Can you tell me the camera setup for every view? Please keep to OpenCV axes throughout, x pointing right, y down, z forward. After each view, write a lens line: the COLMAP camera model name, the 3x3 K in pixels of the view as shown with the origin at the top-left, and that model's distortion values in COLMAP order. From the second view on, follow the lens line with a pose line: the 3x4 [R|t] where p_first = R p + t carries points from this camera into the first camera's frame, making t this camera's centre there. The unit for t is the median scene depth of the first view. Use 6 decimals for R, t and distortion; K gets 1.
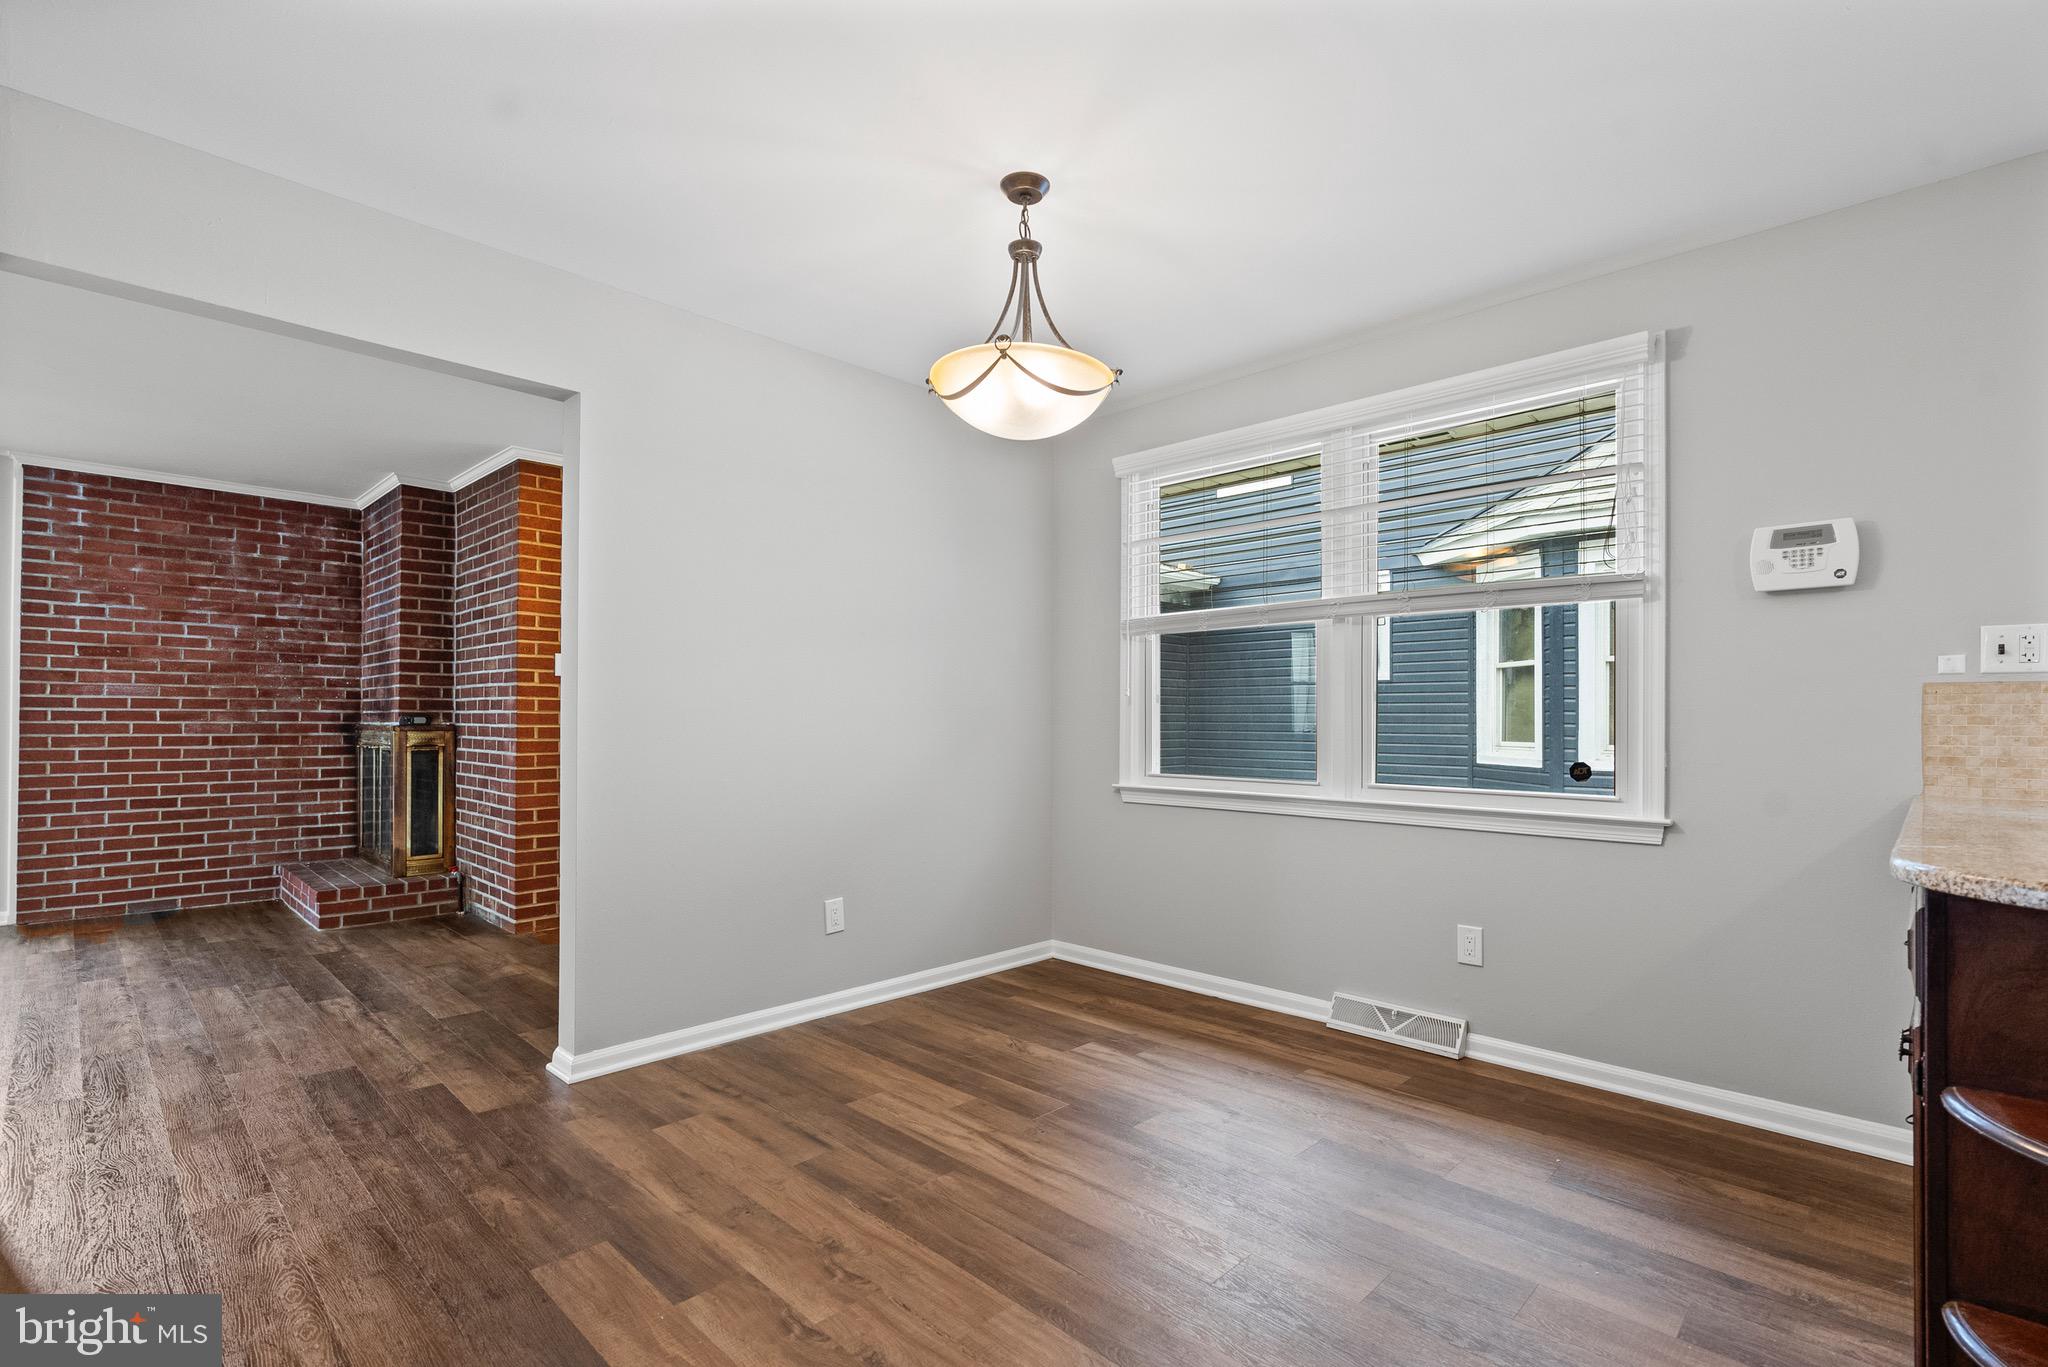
lens RADIAL K [[935.8, 0, 1094.8], [0, 935.8, 712.7], [0, 0, 1]] dist [-0.015114, 0.003899]
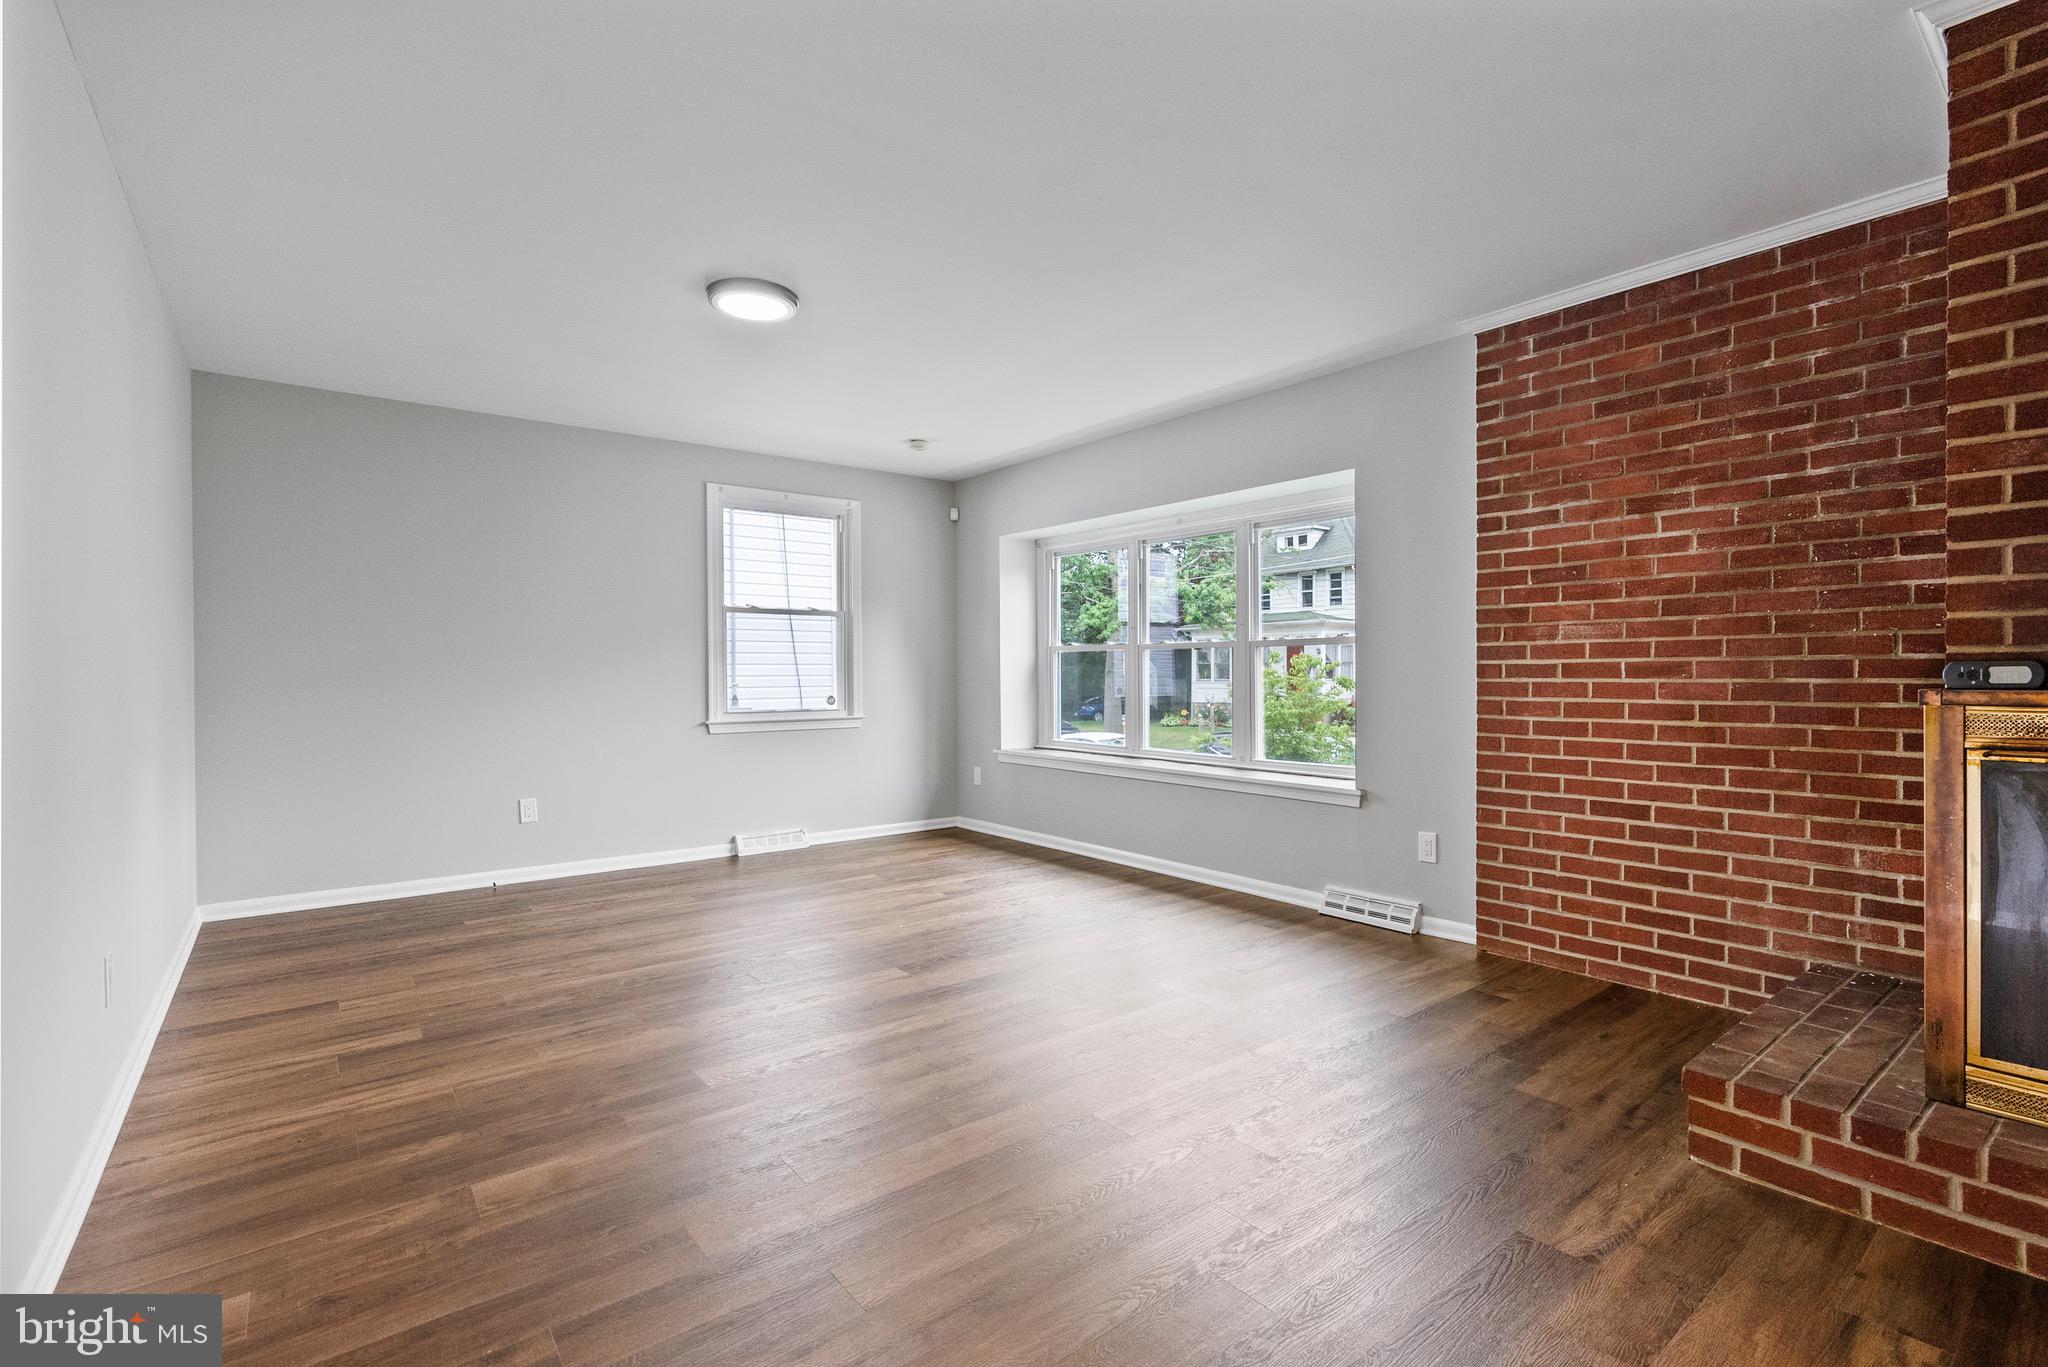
lens RADIAL K [[935.8, 0, 967.4], [0, 935.8, 684.3], [0, 0, 1]] dist [-0.015114, 0.003899]
pose [[-0.211398, 0.007273, -0.977373, -0.299944], [0.013257, 0.999902, 0.004574, 0.004303], [0.977310, -0.011991, -0.211473, 0.679674]]
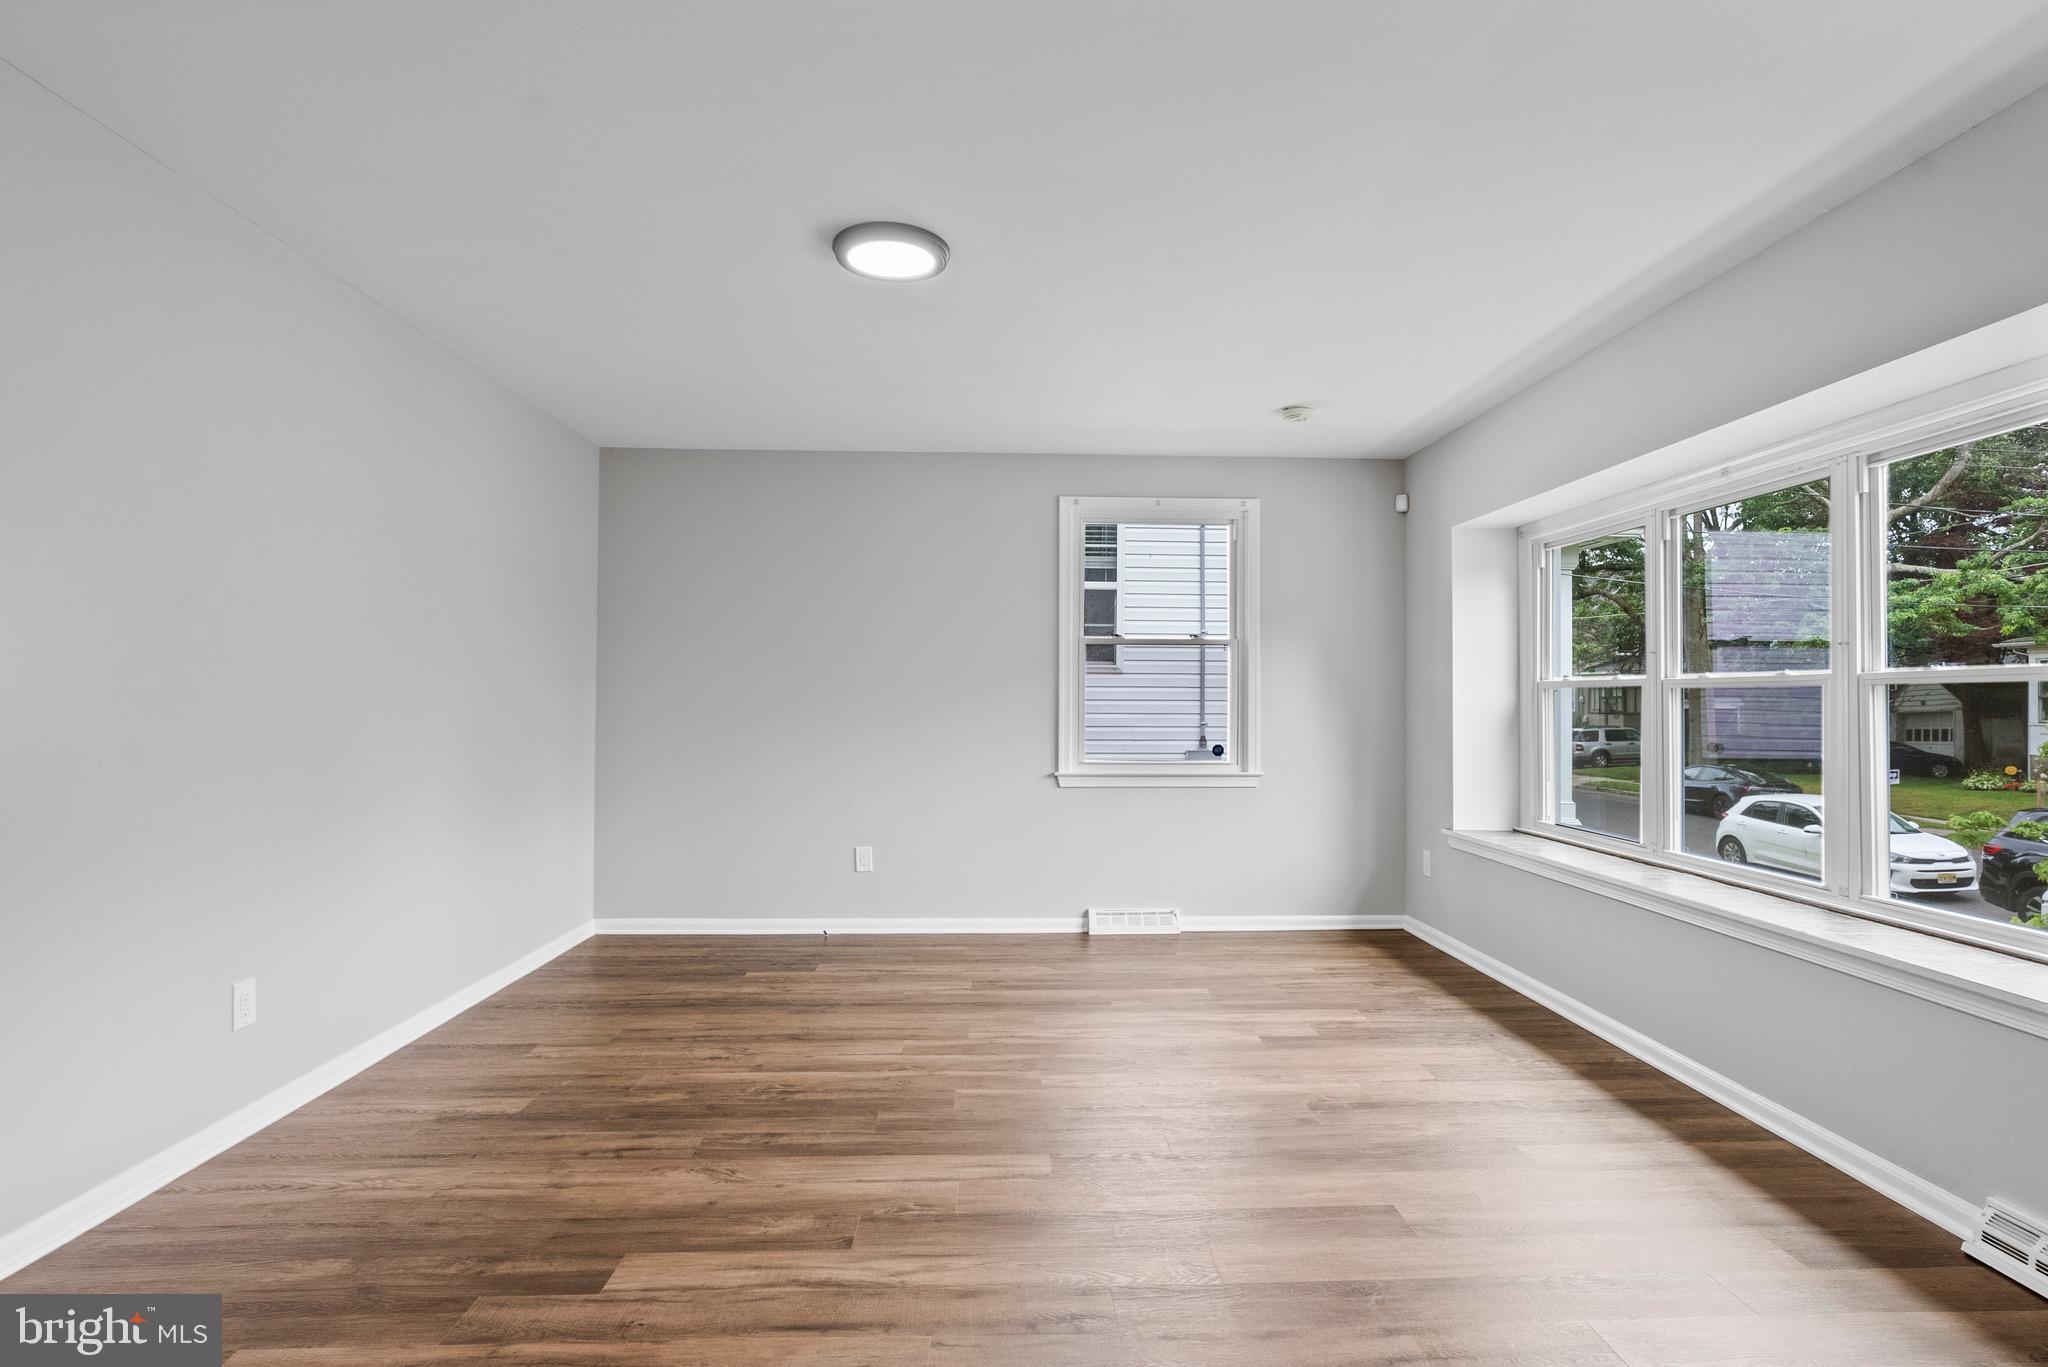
lens RADIAL K [[965.1, 0, 998.0], [0, 965.1, 694.6], [0, 0, 1]] dist [-0.009467, 0.001384]
pose [[-0.727981, -0.014711, -0.685440, -0.591339], [-0.000425, 0.999779, -0.021006, -0.009179], [0.685598, -0.015001, -0.727826, 0.819853]]
